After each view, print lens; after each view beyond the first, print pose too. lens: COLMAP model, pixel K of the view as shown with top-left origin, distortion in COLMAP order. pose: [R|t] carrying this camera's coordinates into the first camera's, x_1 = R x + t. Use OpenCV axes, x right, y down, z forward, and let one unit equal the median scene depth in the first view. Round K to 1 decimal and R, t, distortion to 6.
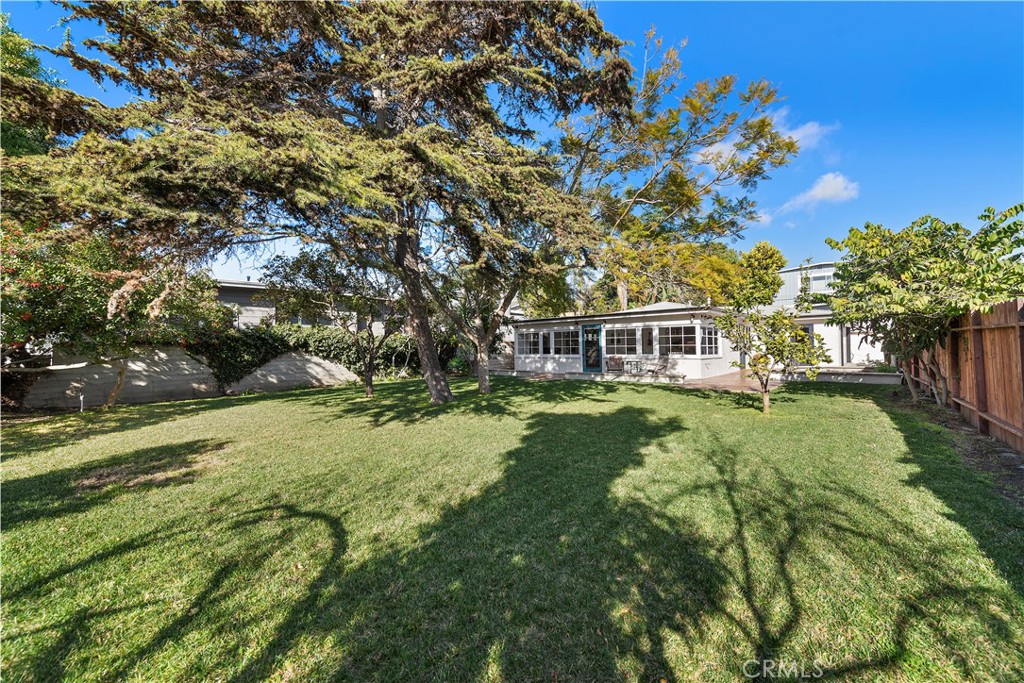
lens RADIAL K [[410.7, 0, 512.0], [0, 410.7, 341.5], [0, 0, 1]] dist [0.001103, -0.000115]
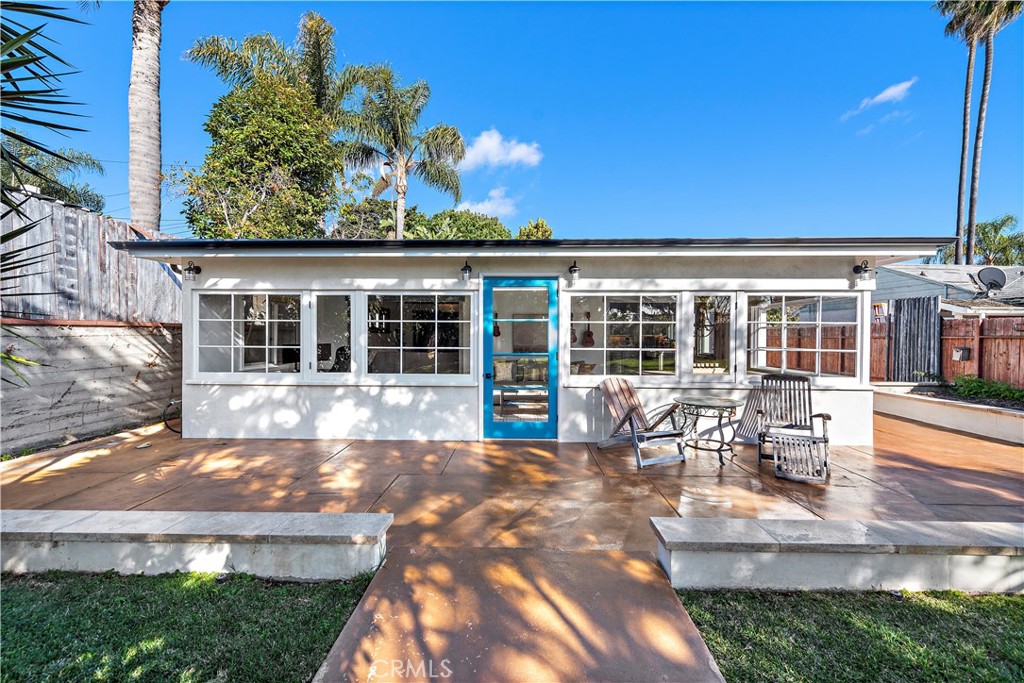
lens RADIAL K [[414.8, 0, 512.8], [0, 414.8, 333.7], [0, 0, 1]] dist [0.001542, -0.000130]
pose [[0.757173, 0.017602, 0.652977, -0.008565], [-0.024207, 0.999706, 0.001122, 0.001106], [-0.652765, -0.016656, 0.757377, 0.789455]]
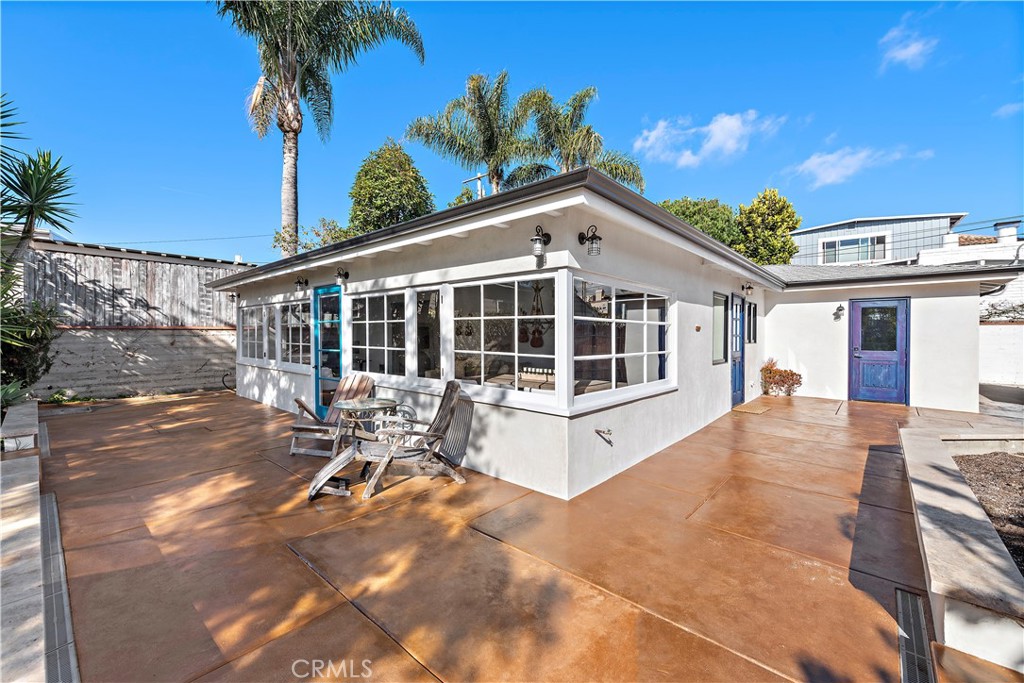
lens RADIAL K [[414.8, 0, 512.8], [0, 414.8, 333.7], [0, 0, 1]] dist [0.001542, -0.000130]
pose [[0.999686, 0.016056, 0.019234, 0.356987], [-0.016343, 0.999756, 0.014858, -0.006426], [-0.018991, -0.015168, 0.999705, 0.646407]]
